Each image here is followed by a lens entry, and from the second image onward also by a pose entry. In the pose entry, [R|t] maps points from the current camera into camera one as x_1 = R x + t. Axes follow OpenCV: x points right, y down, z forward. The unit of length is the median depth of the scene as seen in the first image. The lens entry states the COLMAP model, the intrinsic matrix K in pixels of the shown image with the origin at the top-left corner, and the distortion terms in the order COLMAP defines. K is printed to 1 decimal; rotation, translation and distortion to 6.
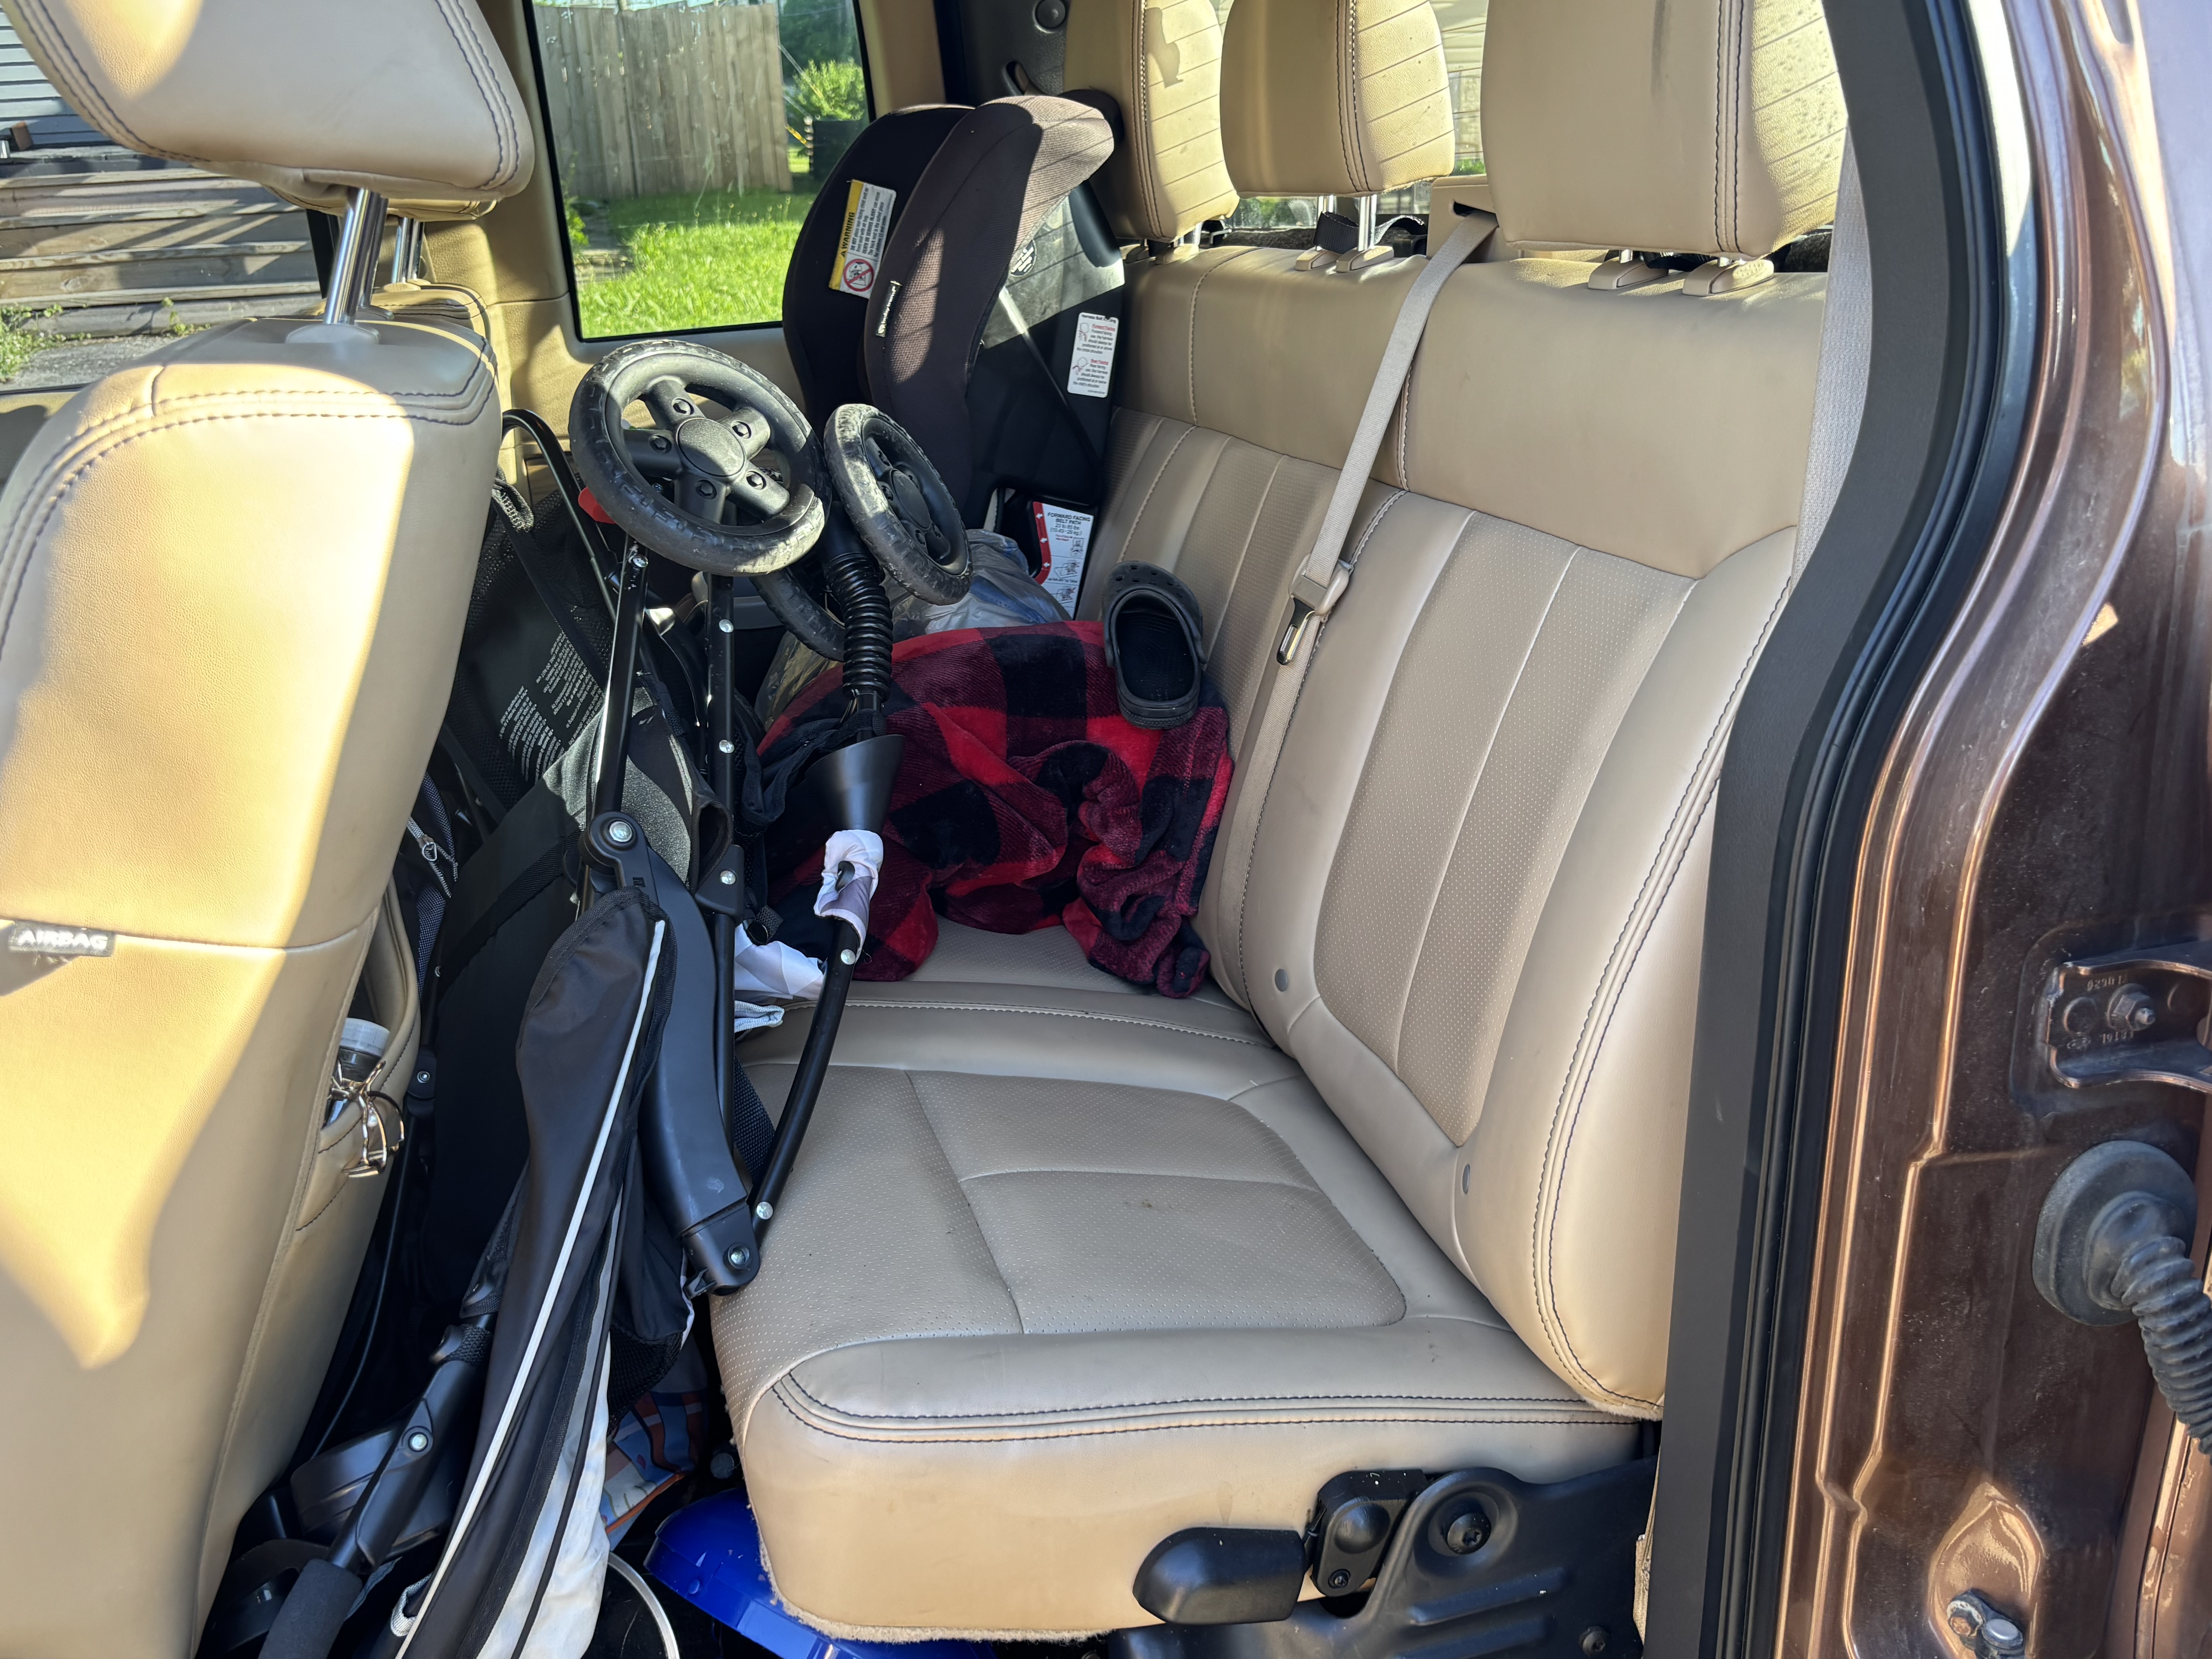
lens RADIAL K [[1918.2, 0, 1105.6], [0, 1918.2, 826.0], [0, 0, 1]] dist [0.046741, -0.025183]
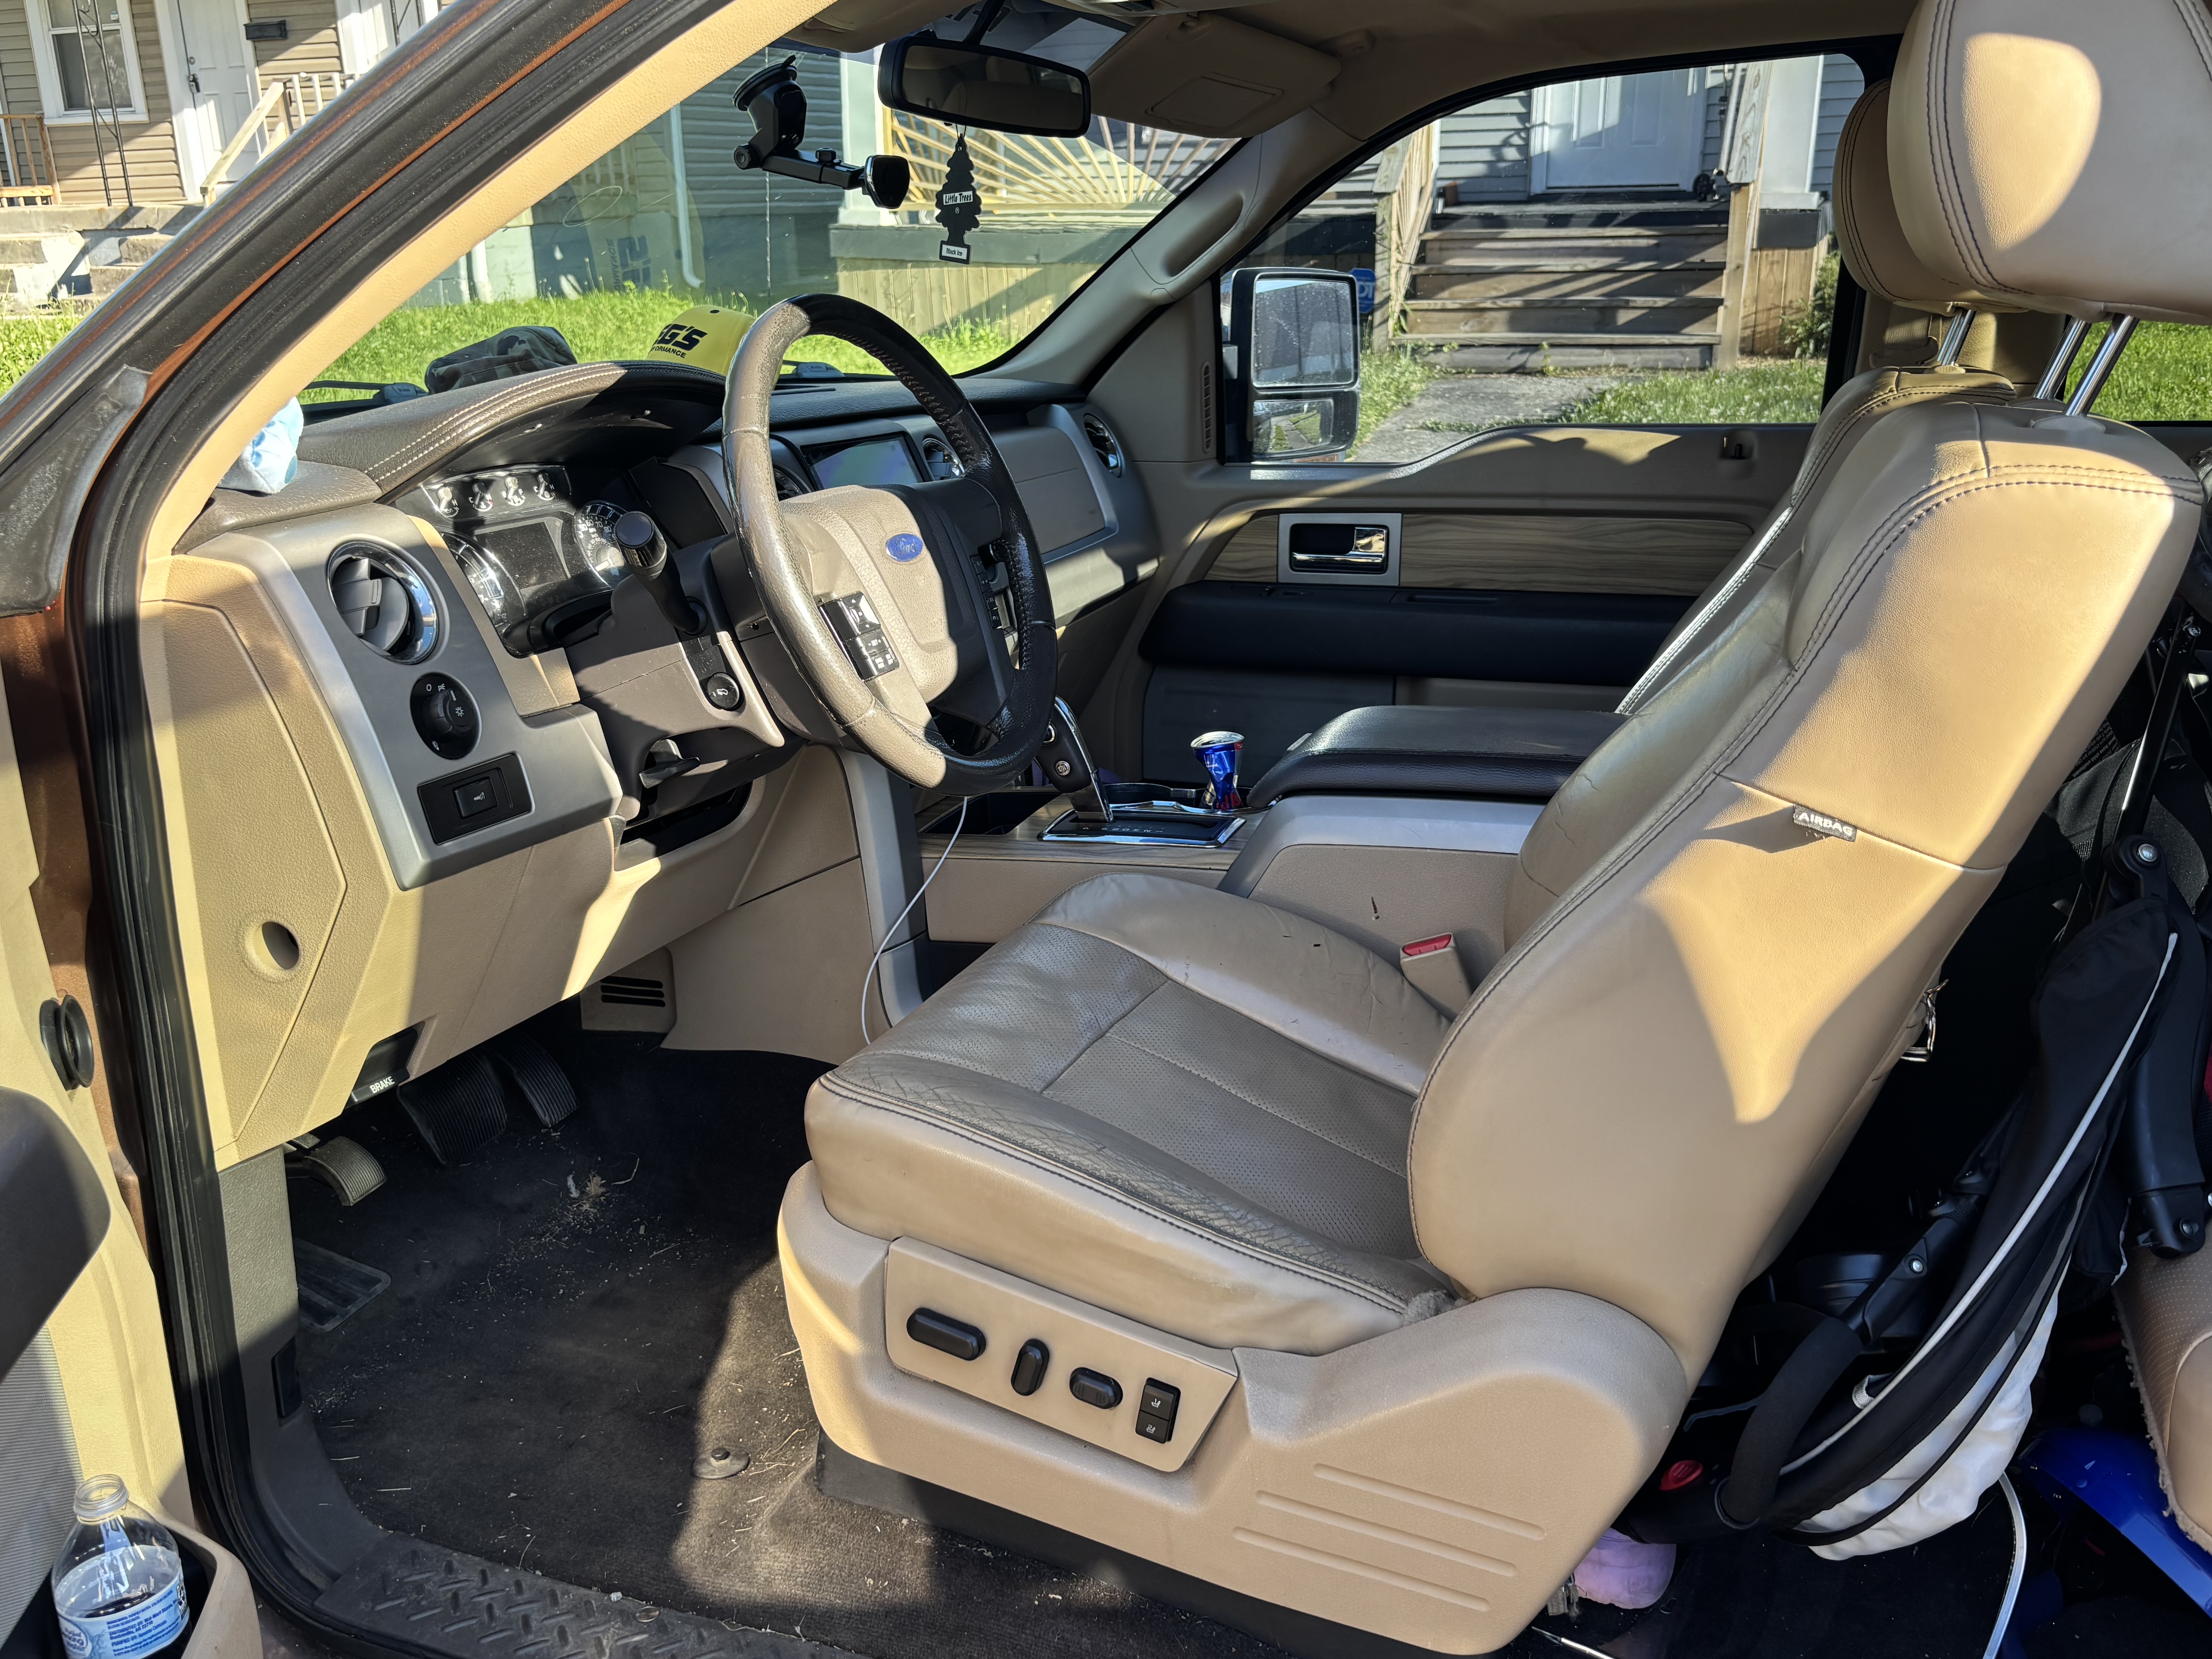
lens RADIAL K [[1918.2, 0, 1107.6], [0, 1918.2, 837.2], [0, 0, 1]] dist [0.046741, -0.025183]
pose [[0.806391, 0.215672, -0.550654, -0.122122], [-0.227307, 0.972636, 0.048075, 0.086490], [0.545954, 0.086400, 0.833348, -0.357785]]
